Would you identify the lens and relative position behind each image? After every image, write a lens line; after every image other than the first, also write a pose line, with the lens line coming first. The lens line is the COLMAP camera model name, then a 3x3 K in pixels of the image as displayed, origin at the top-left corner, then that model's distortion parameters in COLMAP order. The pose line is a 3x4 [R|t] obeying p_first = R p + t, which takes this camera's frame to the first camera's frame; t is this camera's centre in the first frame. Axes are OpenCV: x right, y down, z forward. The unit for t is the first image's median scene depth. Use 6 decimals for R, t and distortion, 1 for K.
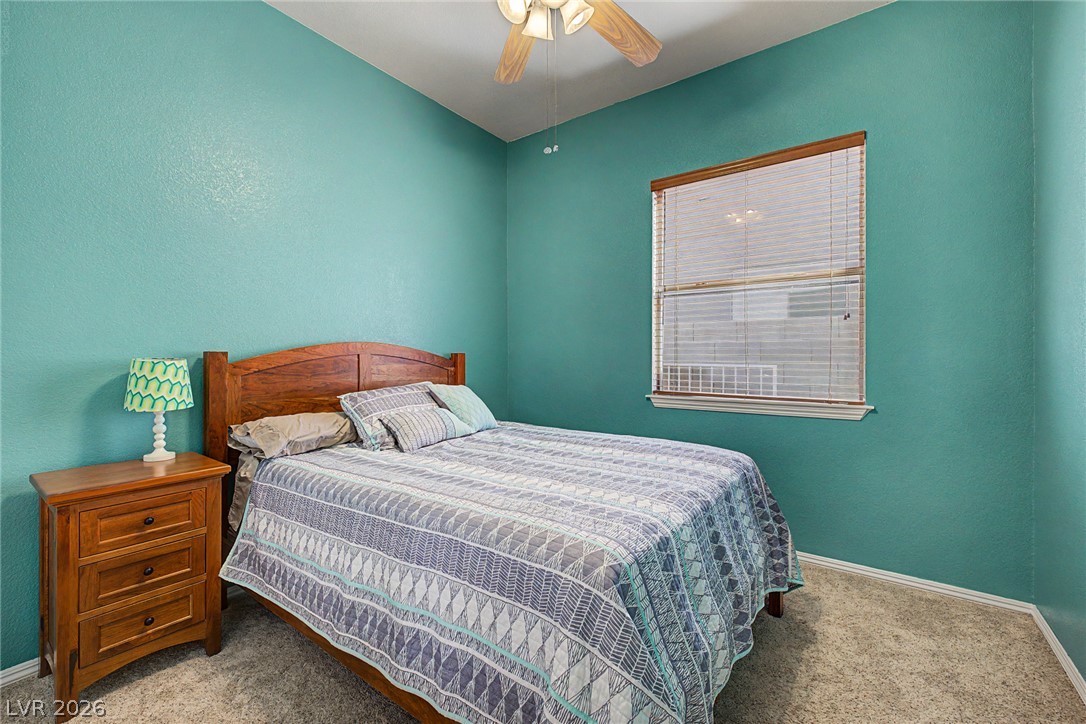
lens RADIAL K [[460.8, 0, 536.4], [0, 460.8, 358.2], [0, 0, 1]] dist [0.007774, -0.000229]
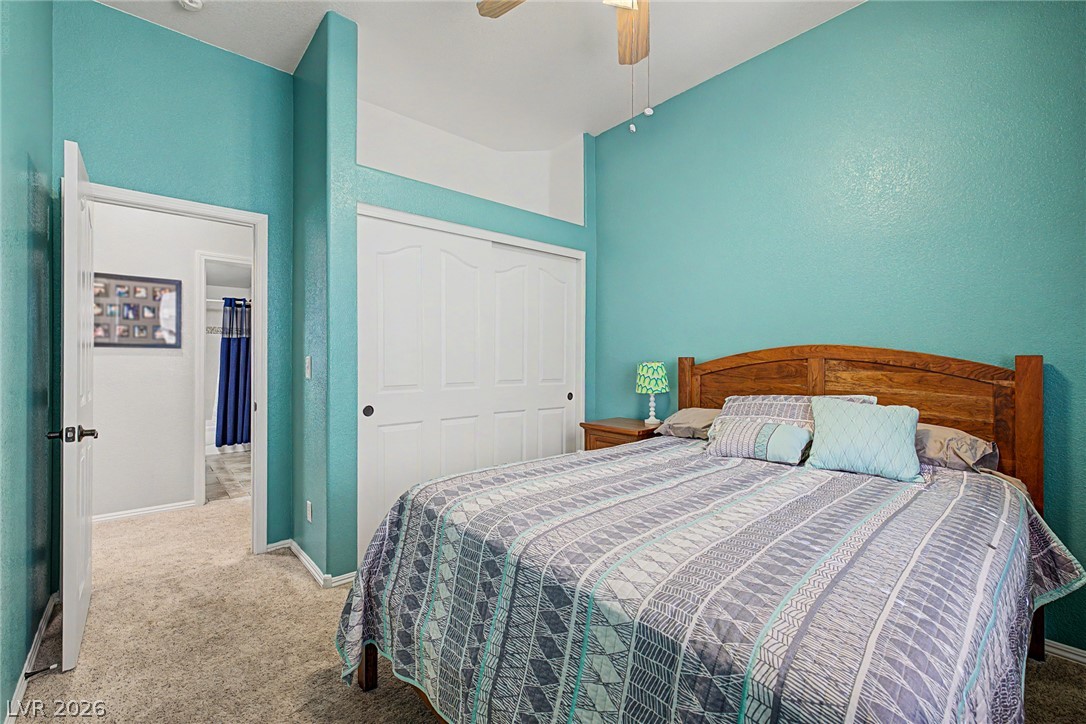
lens RADIAL K [[457.0, 0, 536.8], [0, 457.0, 359.7], [0, 0, 1]] dist [0.005510, -0.001173]
pose [[-0.216935, 0.001193, -0.976185, 0.791189], [-0.002835, 0.999994, 0.001852, -0.008247], [0.976182, 0.003169, -0.216930, 0.866147]]
